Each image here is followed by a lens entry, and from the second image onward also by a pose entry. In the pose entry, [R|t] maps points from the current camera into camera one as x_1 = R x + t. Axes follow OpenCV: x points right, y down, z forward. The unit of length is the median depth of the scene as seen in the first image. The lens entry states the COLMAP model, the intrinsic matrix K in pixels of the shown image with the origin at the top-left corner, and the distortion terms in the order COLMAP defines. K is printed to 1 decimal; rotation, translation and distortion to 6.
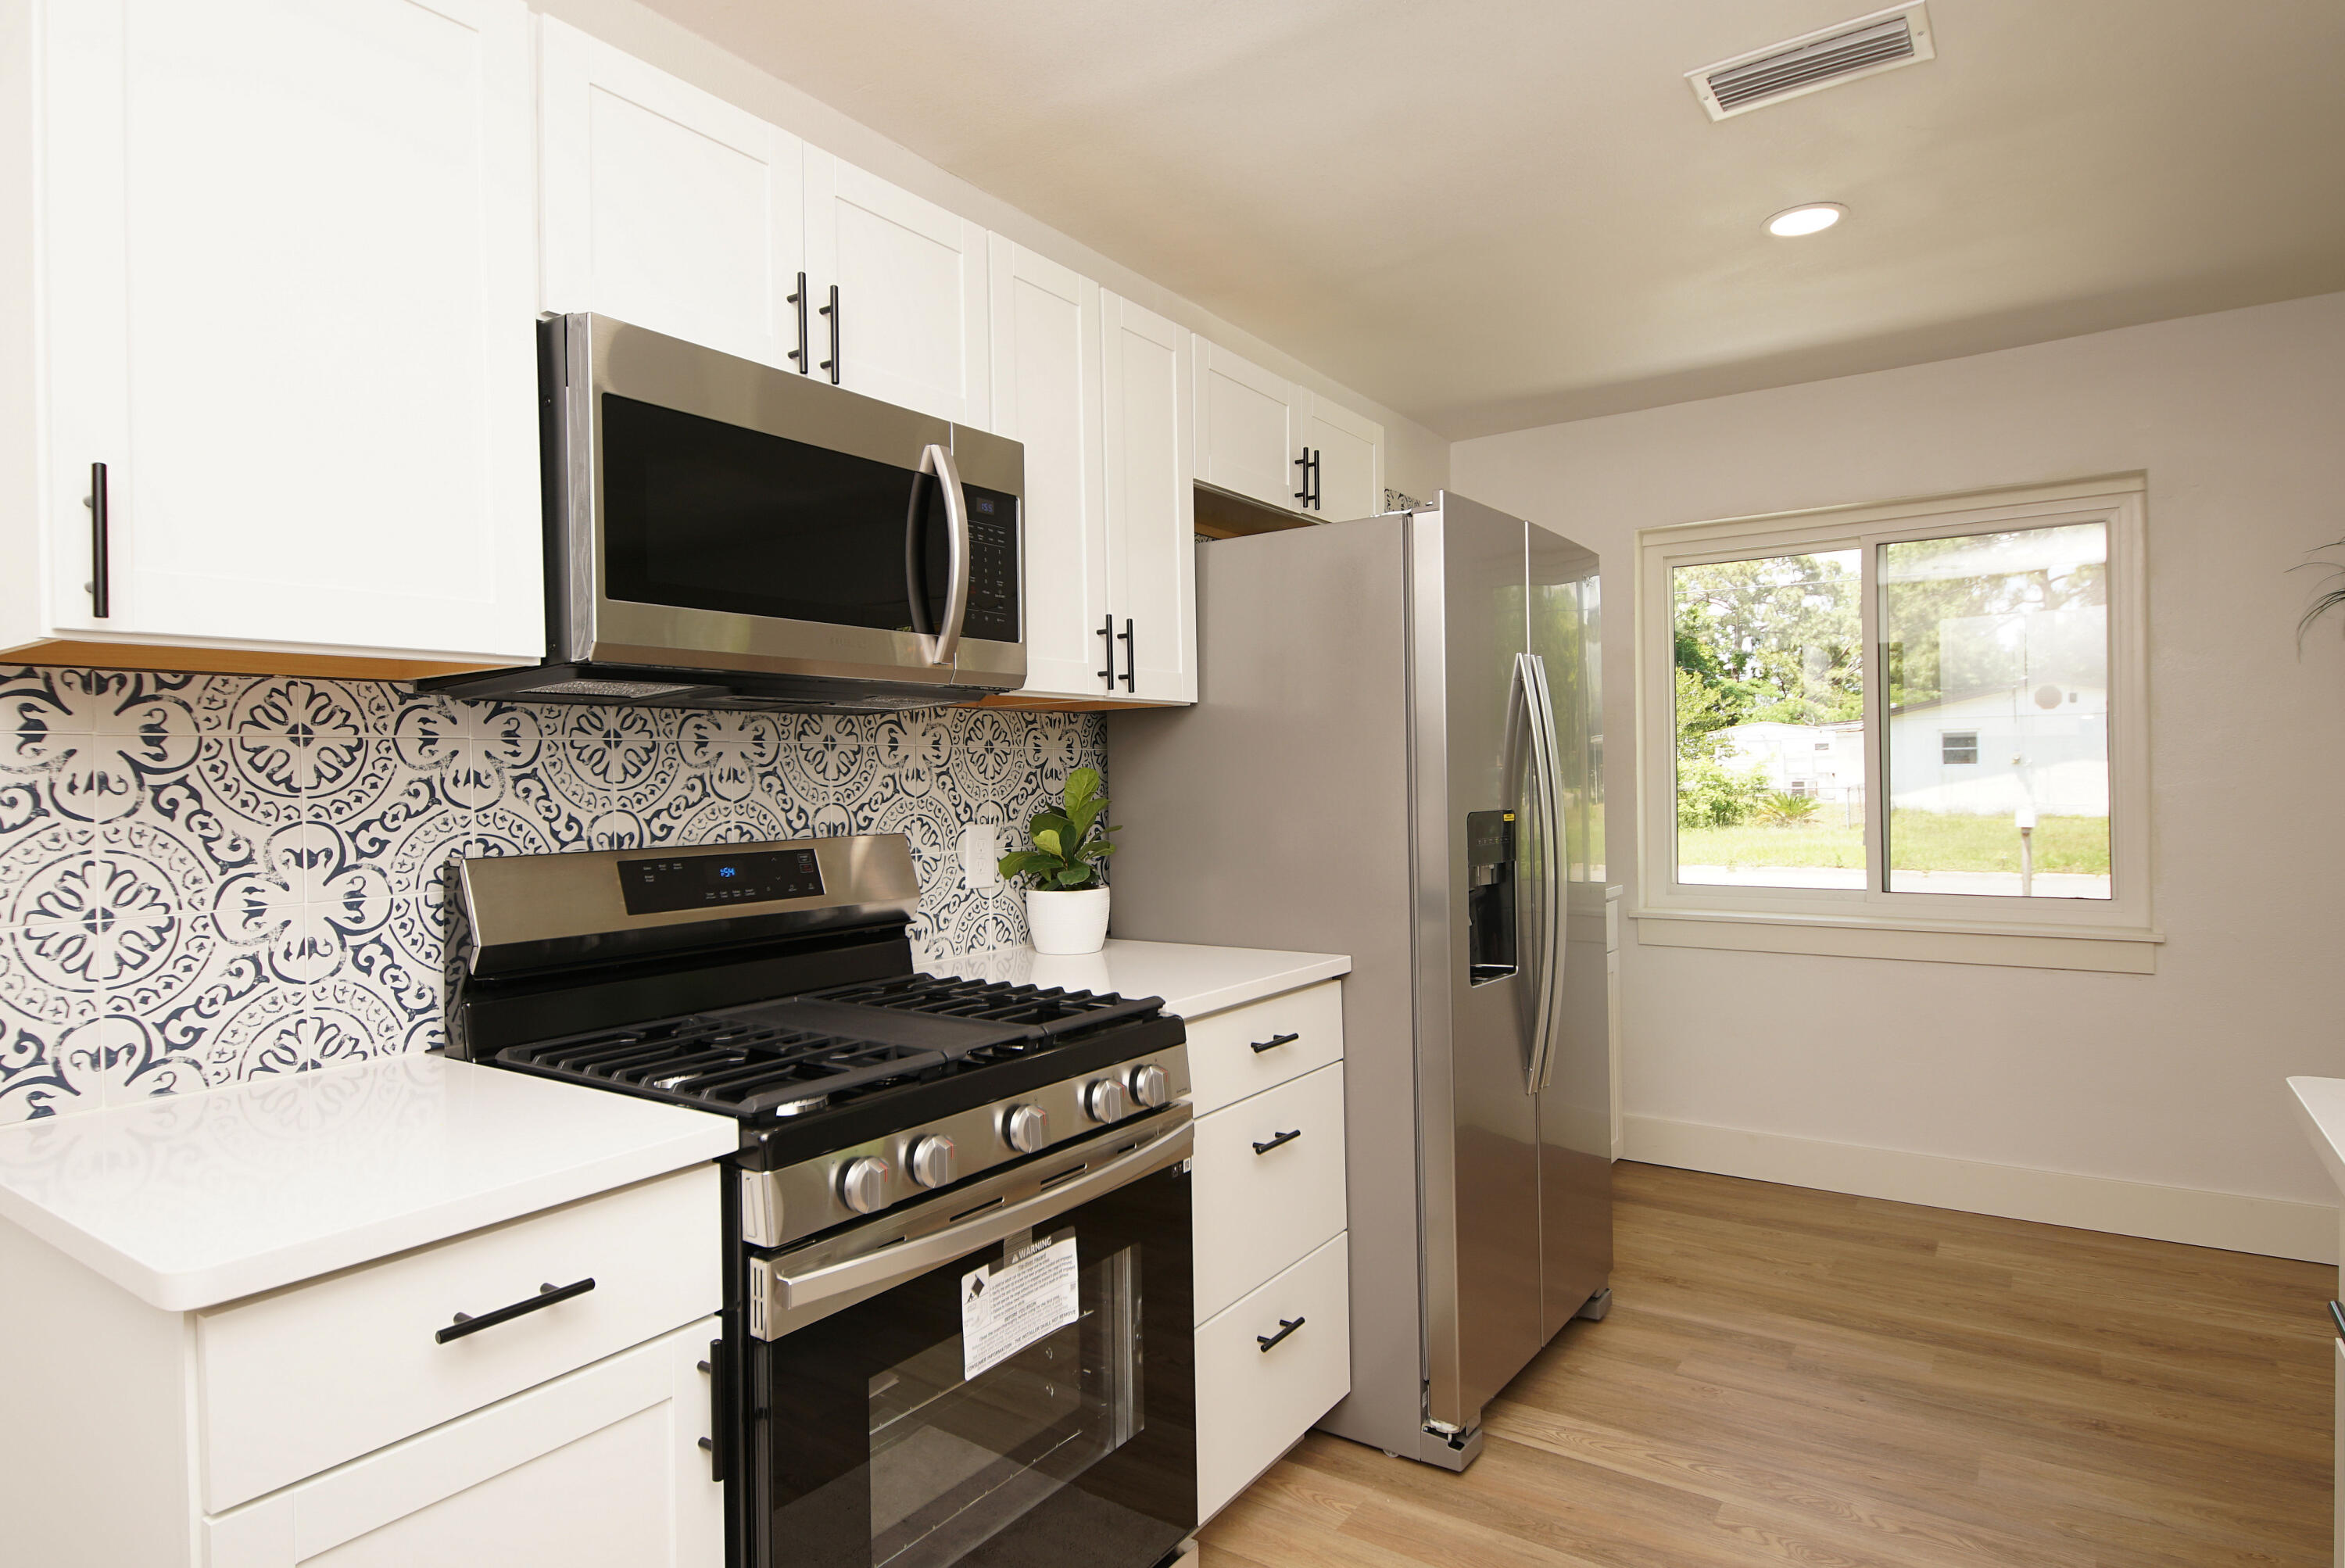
lens RADIAL K [[1295.8, 0, 1159.3], [0, 1295.8, 772.4], [0, 0, 1]] dist [0.035998, -0.038743]
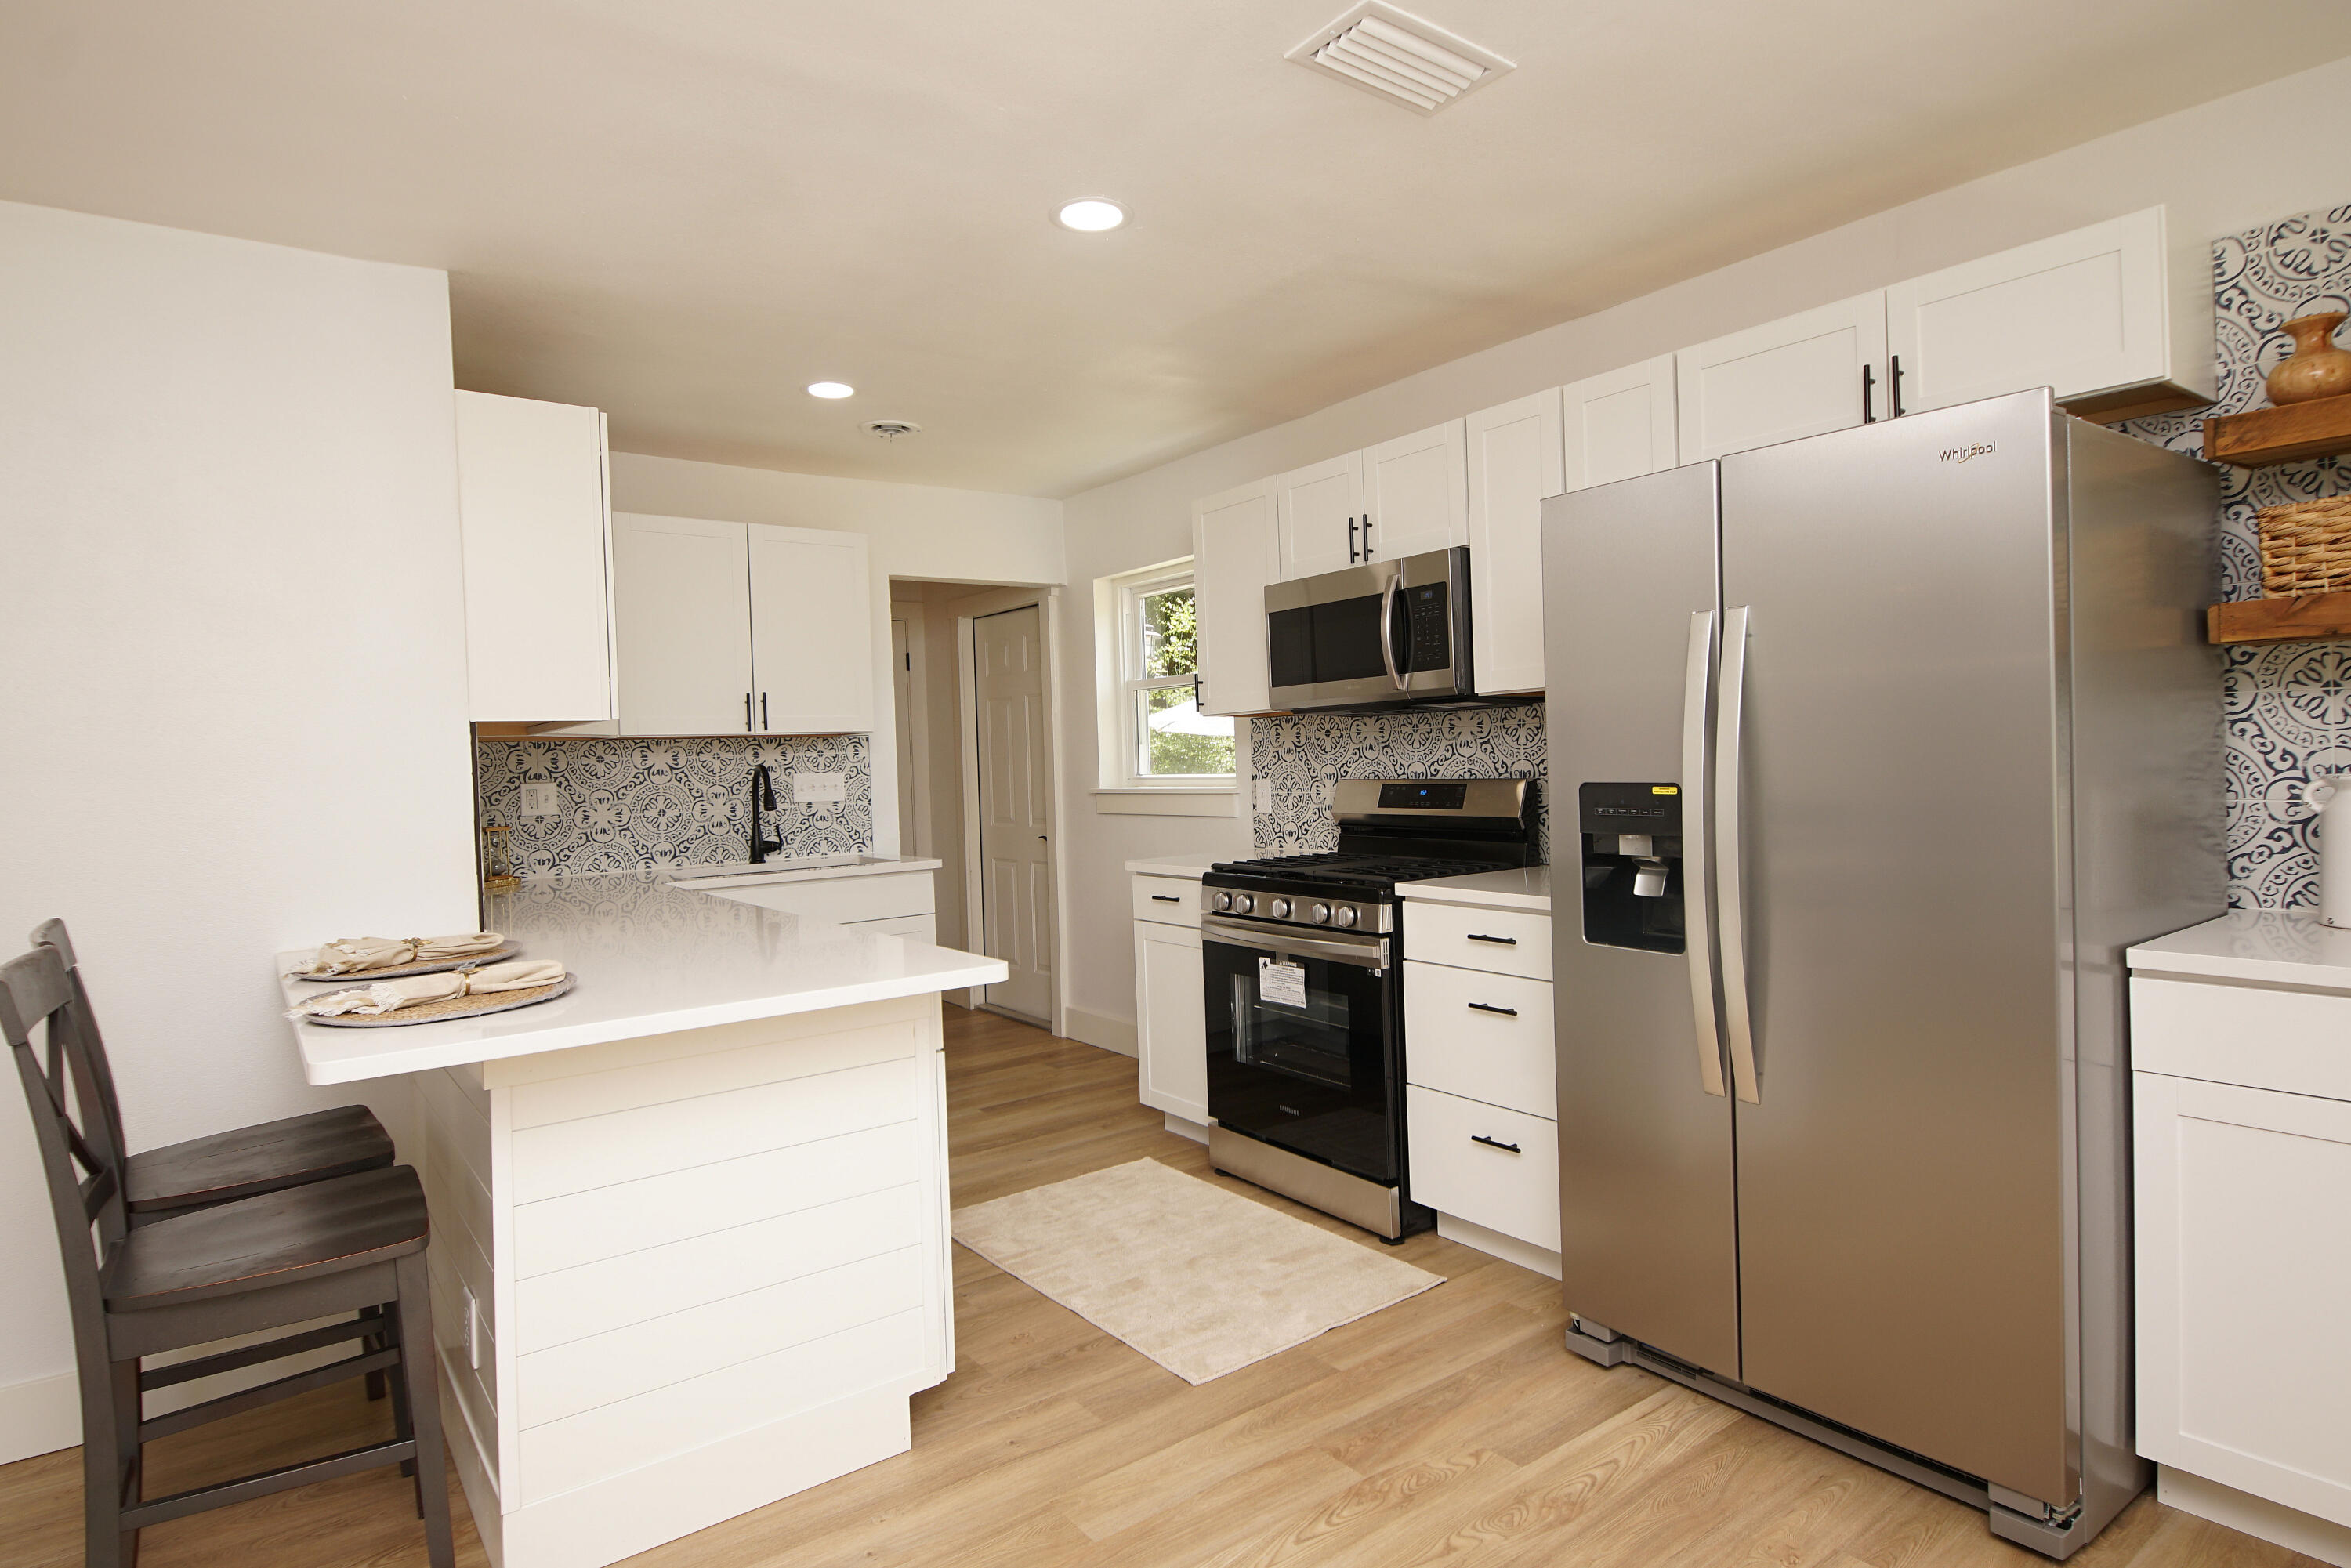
lens RADIAL K [[1260.0, 0, 1158.9], [0, 1260.0, 770.3], [0, 0, 1]] dist [0.034586, -0.034890]
pose [[-0.319944, 0.036707, -0.946725, 1.573751], [0.040913, 0.998852, 0.024901, -0.023573], [0.946553, -0.030766, -0.321079, 1.166170]]
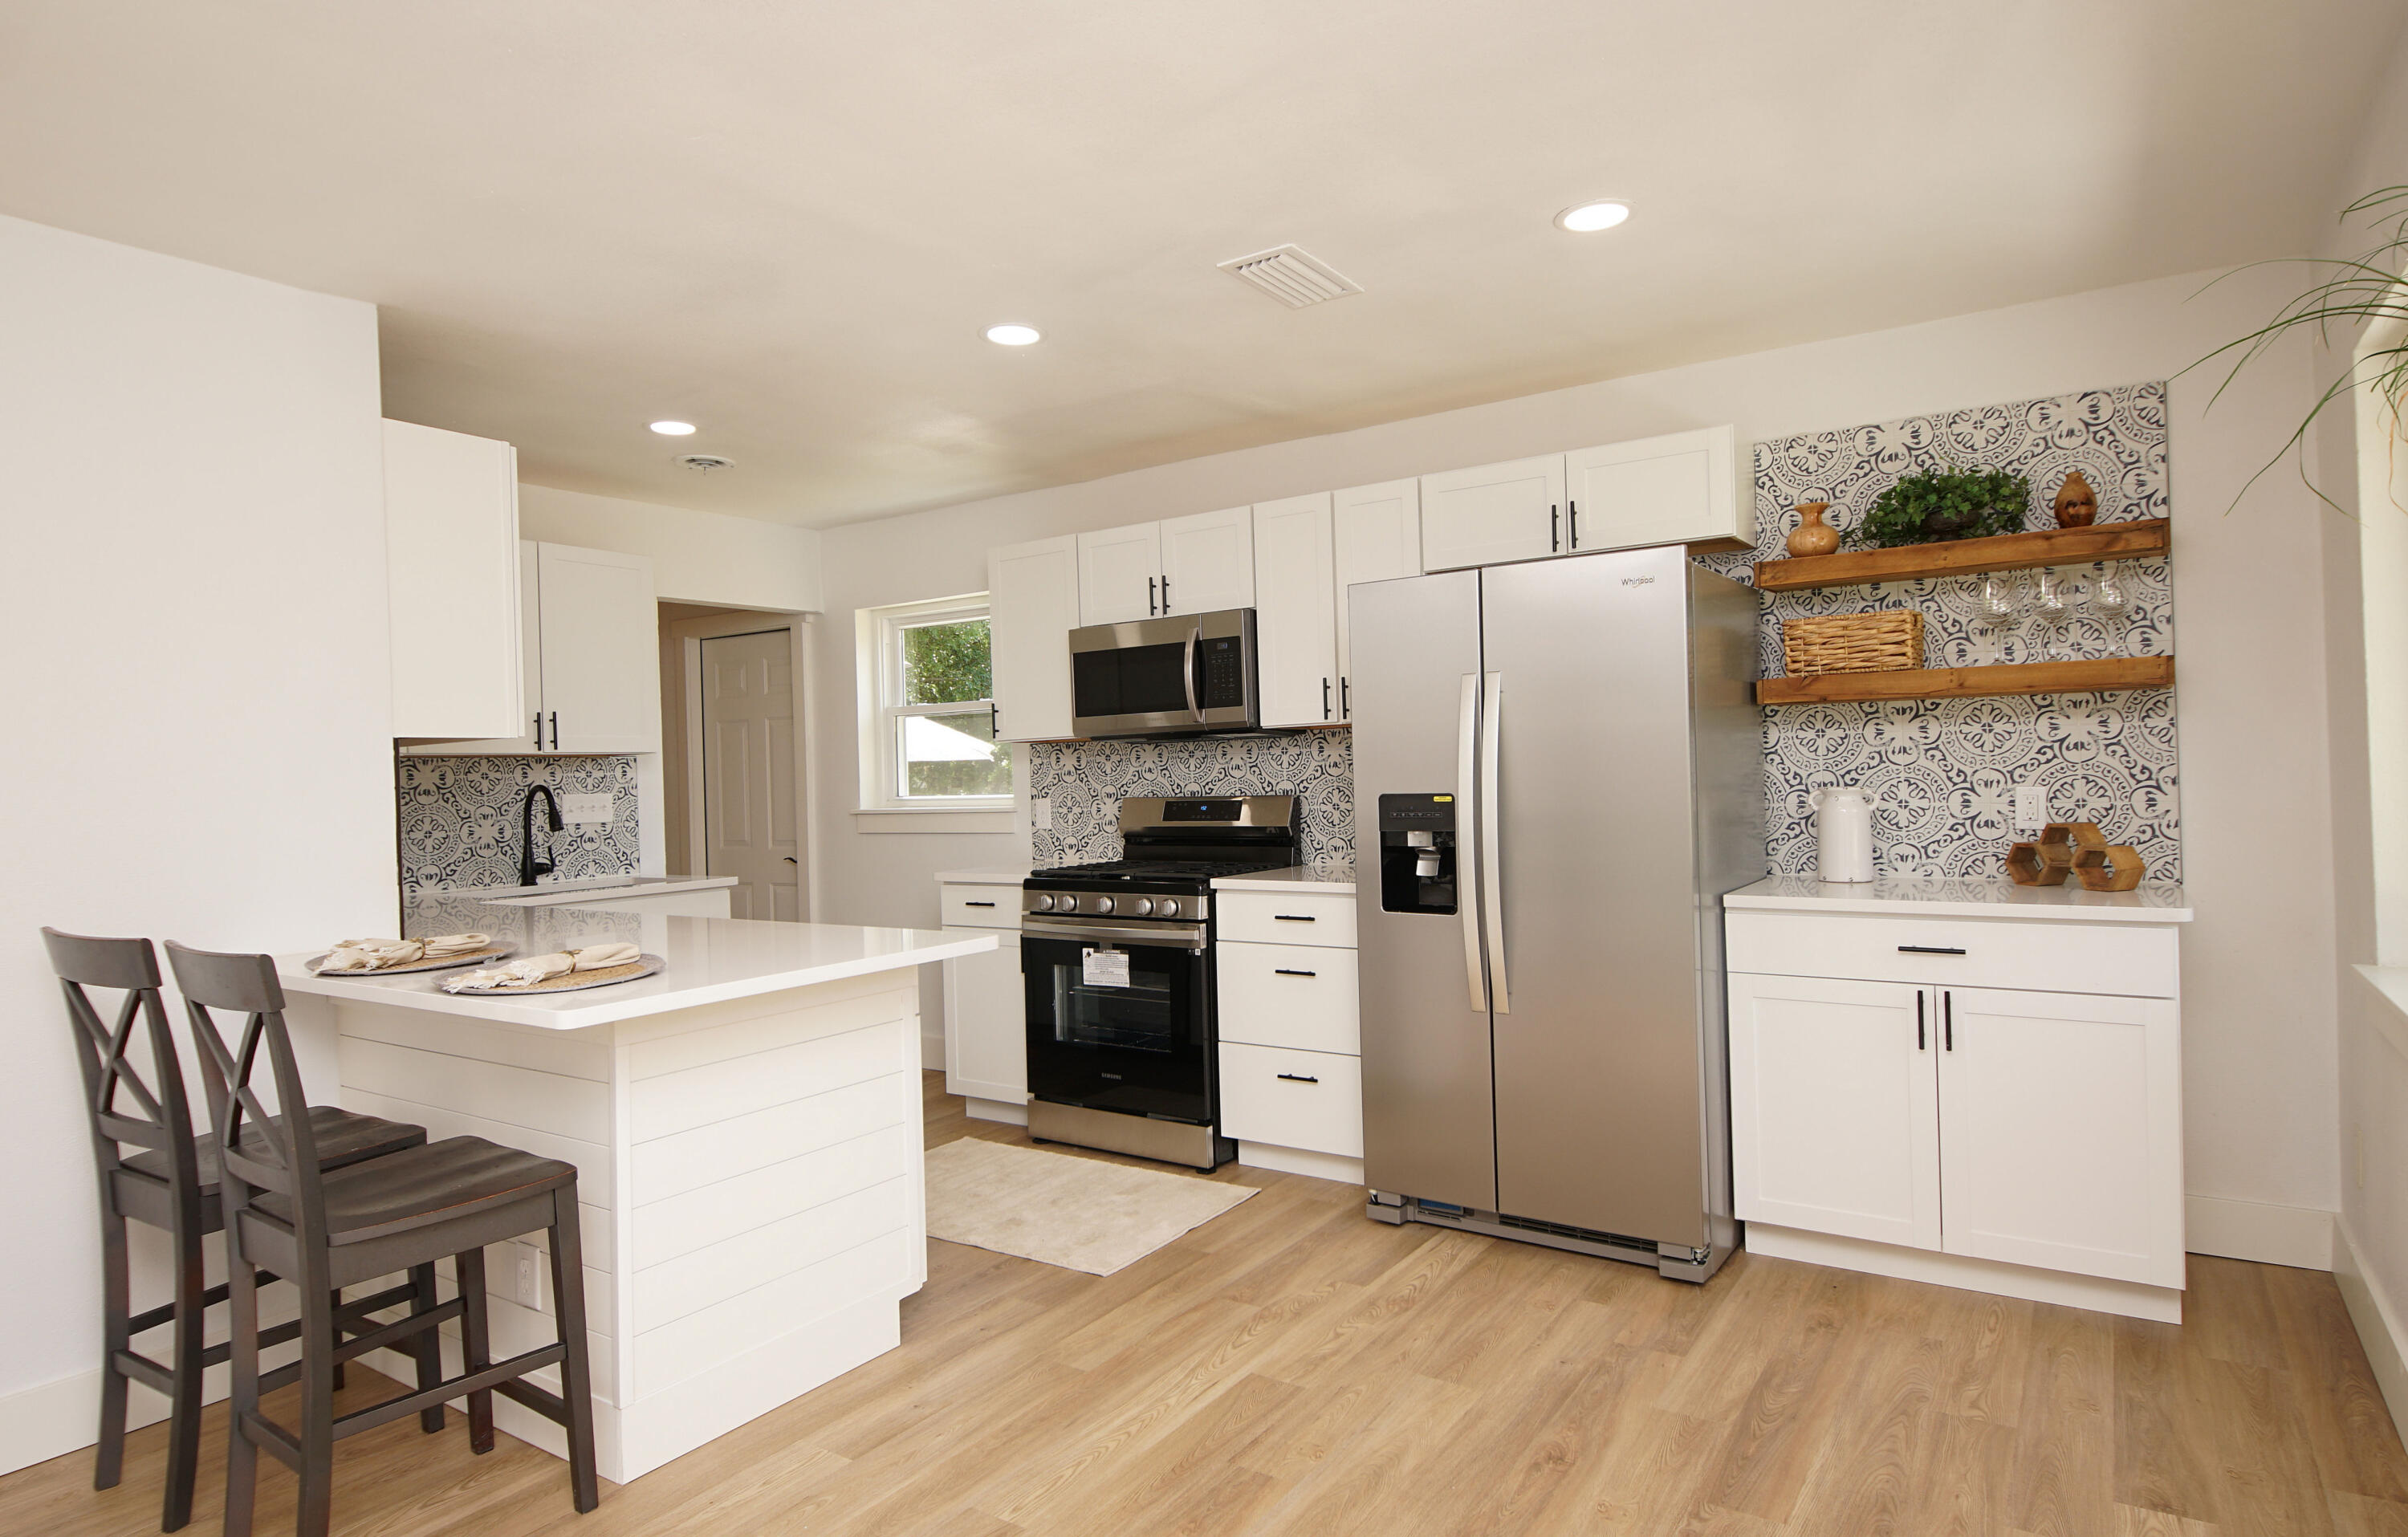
lens RADIAL K [[1331.5, 0, 1195.1], [0, 1331.5, 765.6], [0, 0, 1]] dist [0.041022, -0.037960]
pose [[0.015597, 0.010618, -0.999822, 2.042546], [0.031971, 0.999427, 0.011112, -0.029590], [0.999367, -0.032139, 0.015249, 0.887963]]
